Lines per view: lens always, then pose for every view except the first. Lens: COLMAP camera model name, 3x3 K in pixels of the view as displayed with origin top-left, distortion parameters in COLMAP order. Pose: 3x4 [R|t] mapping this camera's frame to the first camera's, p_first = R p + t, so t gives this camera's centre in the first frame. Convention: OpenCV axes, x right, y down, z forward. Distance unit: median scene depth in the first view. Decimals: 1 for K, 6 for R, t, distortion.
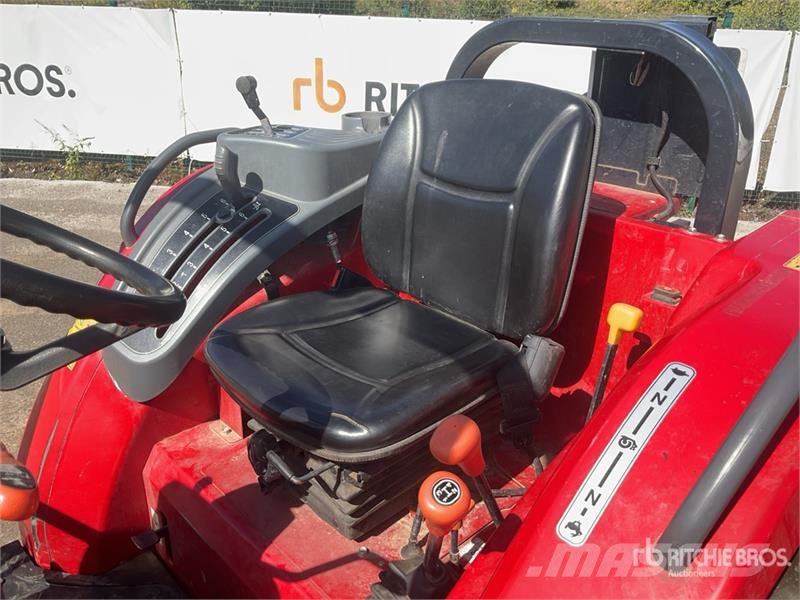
lens RADIAL K [[664.9, 0, 399.9], [0, 664.9, 292.0], [0, 0, 1]] dist [-0.000367, -0.002357]
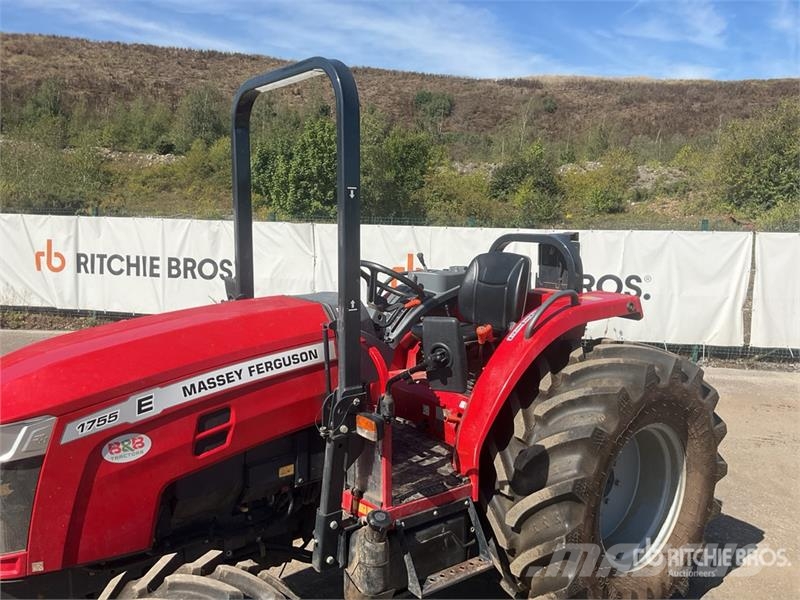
lens RADIAL K [[656.8, 0, 400.0], [0, 656.8, 300.0], [0, 0, 1]] dist [0.127124, -0.280868]
pose [[0.995120, 0.000828, -0.098664, -0.023214], [-0.027519, 0.962613, -0.269478, 0.652274], [0.094752, 0.270878, 0.957939, -1.712943]]
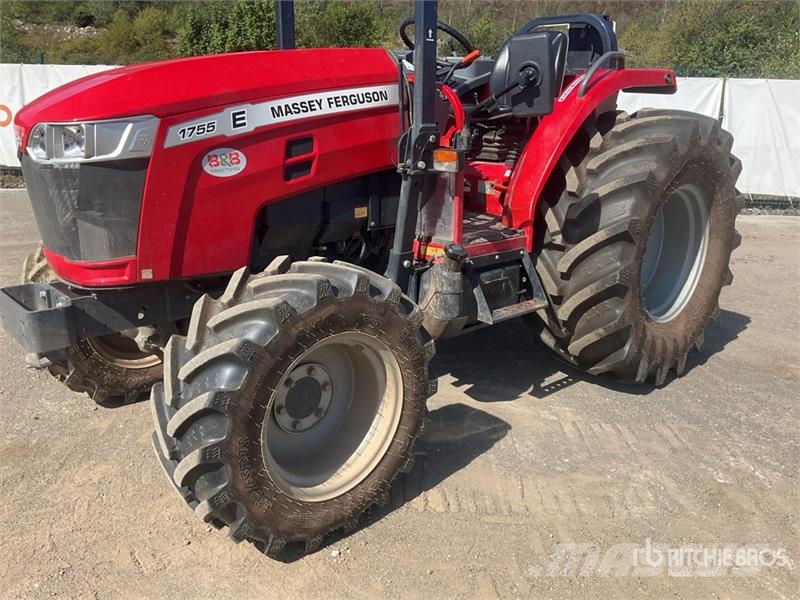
lens RADIAL K [[655.2, 0, 399.4], [0, 655.2, 307.1], [0, 0, 1]] dist [0.086188, -0.155635]
pose [[0.999946, -0.004304, -0.009474, -0.403702], [0.003316, 0.994785, -0.101942, 1.095465], [0.009864, 0.101905, 0.994745, -1.685227]]
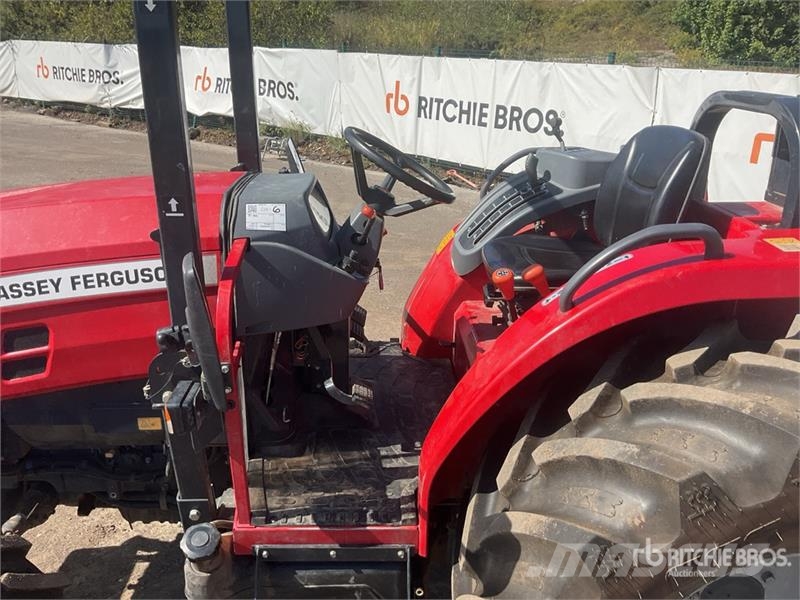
lens RADIAL K [[658.6, 0, 400.1], [0, 658.6, 319.1], [0, 0, 1]] dist [0.038393, -0.081945]
pose [[0.752020, 0.237701, -0.614788, 0.637626], [-0.256226, 0.964778, 0.059599, 0.198303], [0.607300, 0.112705, 0.786438, -0.569755]]
